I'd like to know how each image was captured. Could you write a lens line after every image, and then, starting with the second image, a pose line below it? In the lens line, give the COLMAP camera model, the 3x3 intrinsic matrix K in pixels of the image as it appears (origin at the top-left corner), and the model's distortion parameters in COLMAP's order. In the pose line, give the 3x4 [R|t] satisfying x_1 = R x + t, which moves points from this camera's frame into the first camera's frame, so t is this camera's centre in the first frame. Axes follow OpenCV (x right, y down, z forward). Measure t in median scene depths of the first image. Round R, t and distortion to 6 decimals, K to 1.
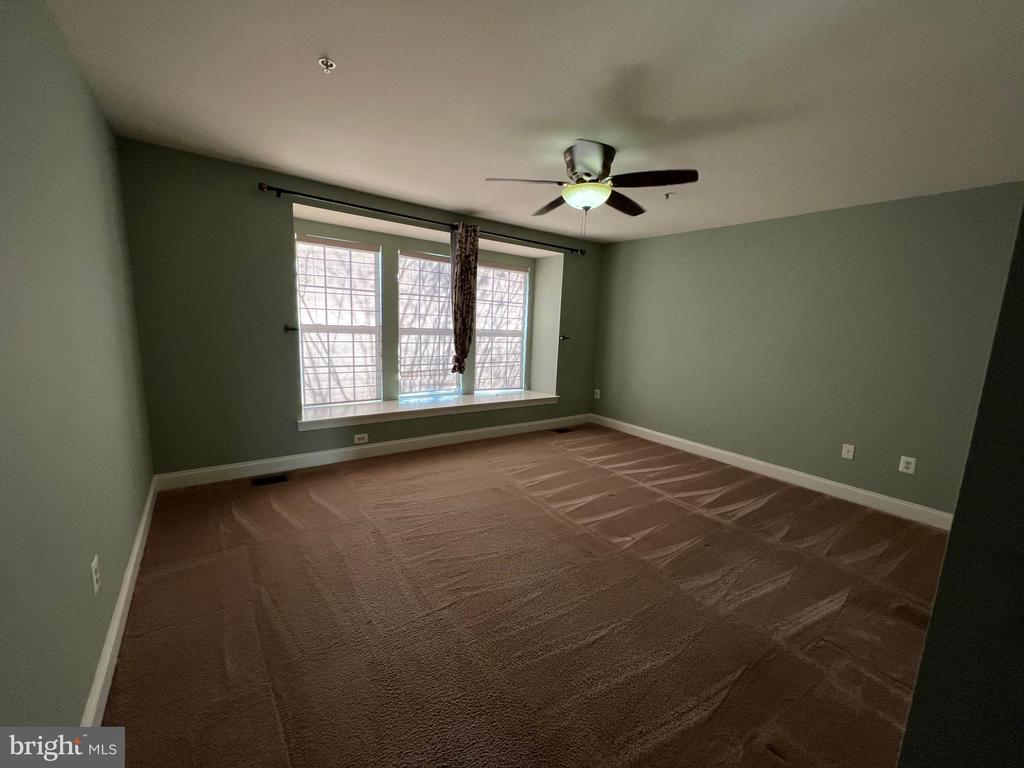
lens RADIAL K [[409.9, 0, 515.9], [0, 409.9, 384.5], [0, 0, 1]] dist [-0.000167, -0.000103]
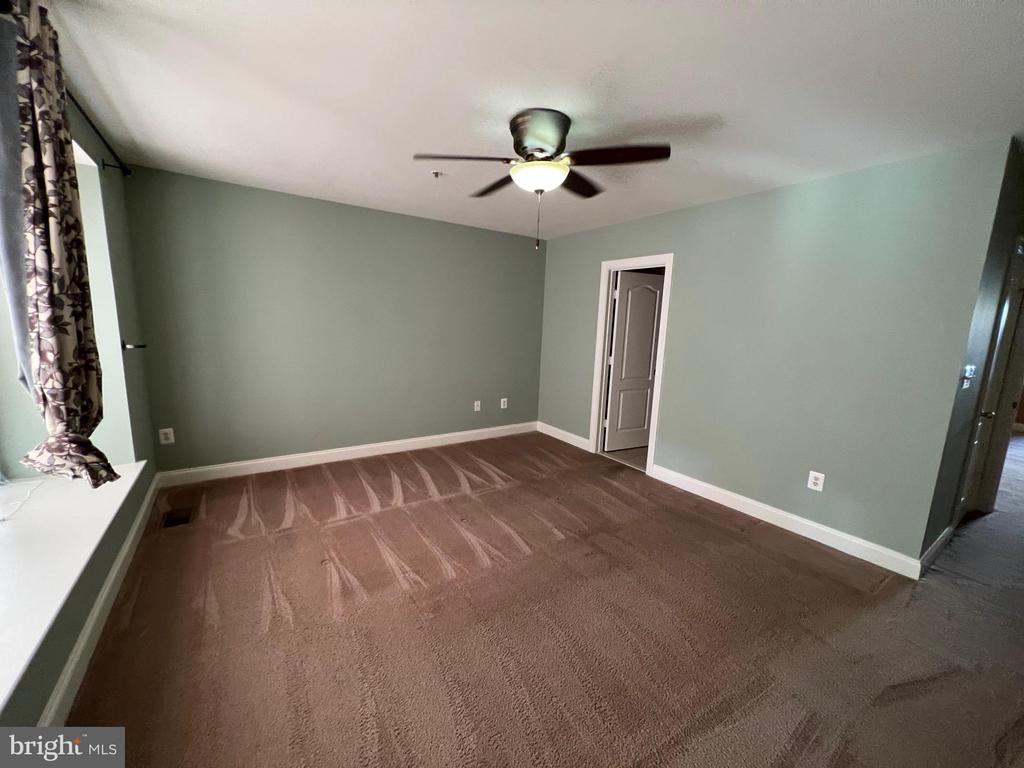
lens RADIAL K [[409.9, 0, 516.2], [0, 409.9, 385.3], [0, 0, 1]] dist [-0.000167, -0.000103]
pose [[0.033583, -0.197822, 0.979663, -0.481691], [0.120180, 0.973902, 0.192539, -0.140567], [-0.992184, 0.111270, 0.056481, 0.692136]]
